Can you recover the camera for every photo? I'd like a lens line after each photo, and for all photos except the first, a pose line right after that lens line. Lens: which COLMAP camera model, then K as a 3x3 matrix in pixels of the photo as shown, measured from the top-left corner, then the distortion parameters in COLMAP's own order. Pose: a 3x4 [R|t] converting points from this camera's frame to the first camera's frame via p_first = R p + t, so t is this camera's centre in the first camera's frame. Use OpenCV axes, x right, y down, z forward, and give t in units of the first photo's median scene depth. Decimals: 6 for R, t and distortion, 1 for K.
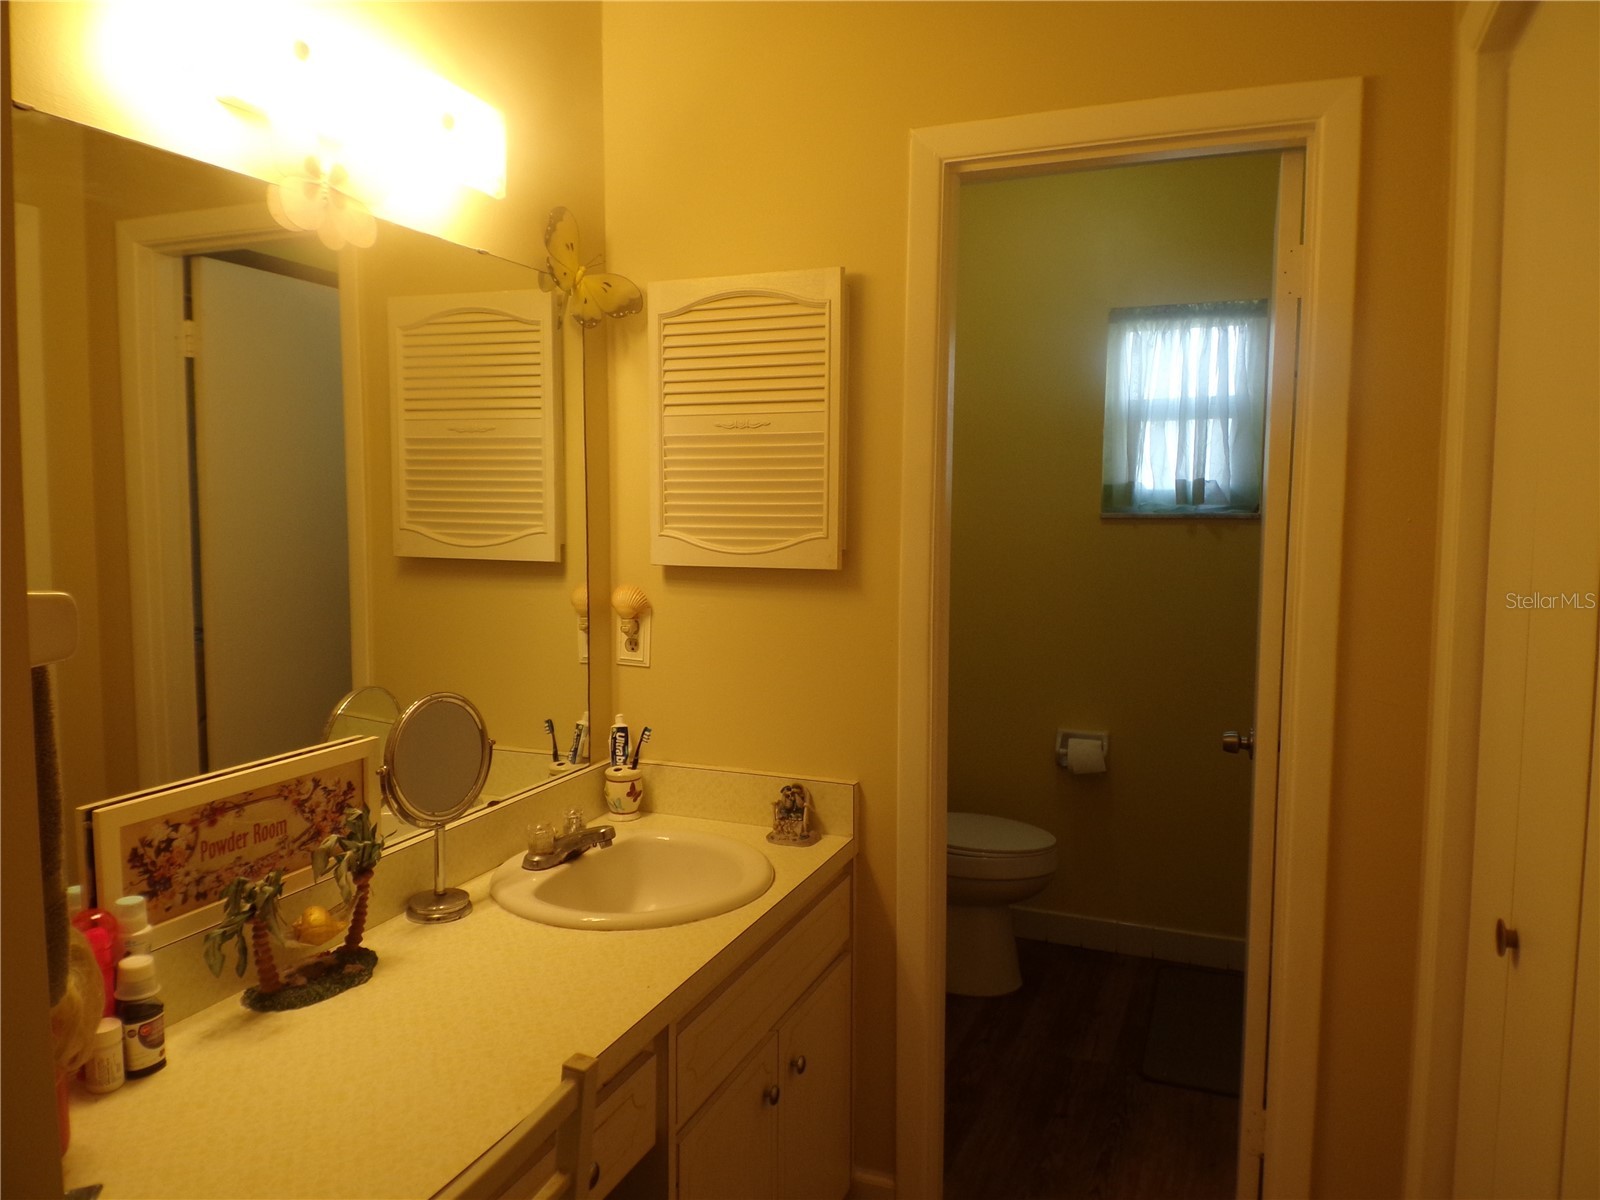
lens RADIAL K [[1139.7, 0, 797.5], [0, 1139.7, 605.8], [0, 0, 1]] dist [0.114979, -0.157000]
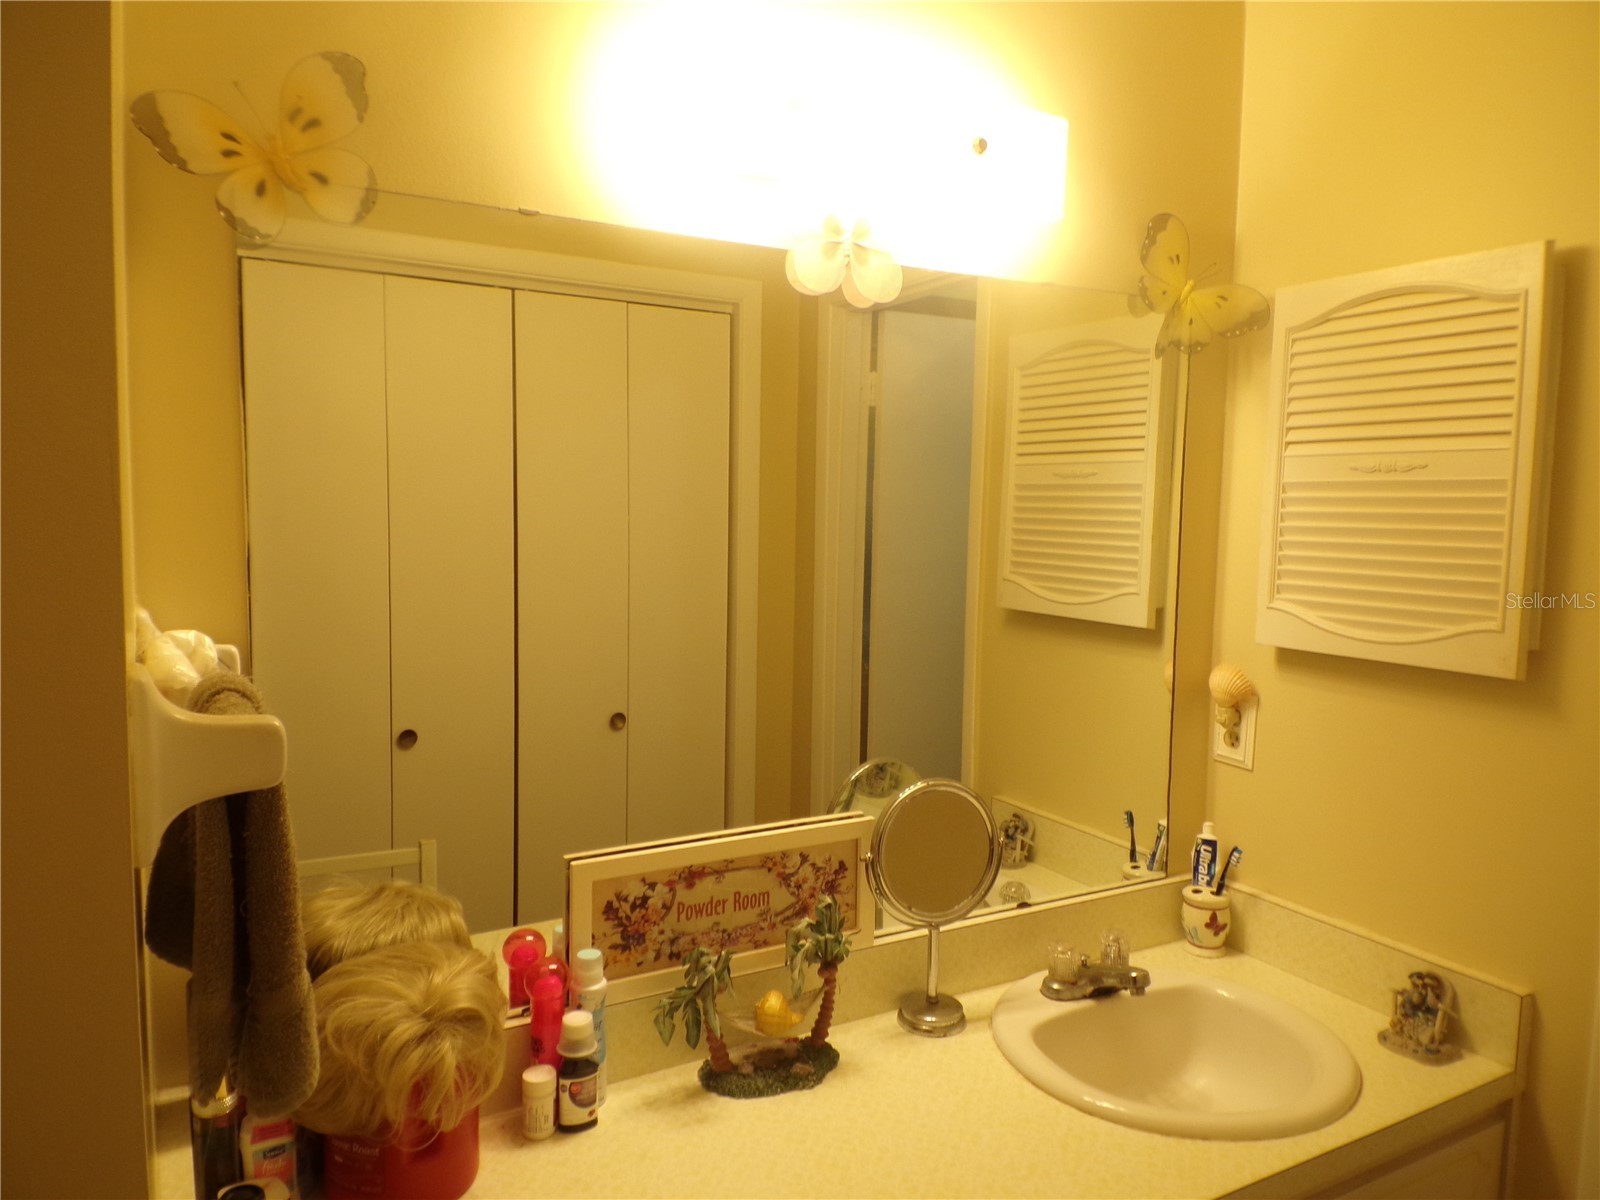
lens RADIAL K [[1139.7, 0, 792.9], [0, 1139.7, 604.9], [0, 0, 1]] dist [0.114979, -0.157000]
pose [[0.779704, 0.062126, -0.623059, 0.127954], [-0.066776, 0.997641, 0.015912, -0.057884], [0.622578, 0.029199, 0.782013, 0.183742]]
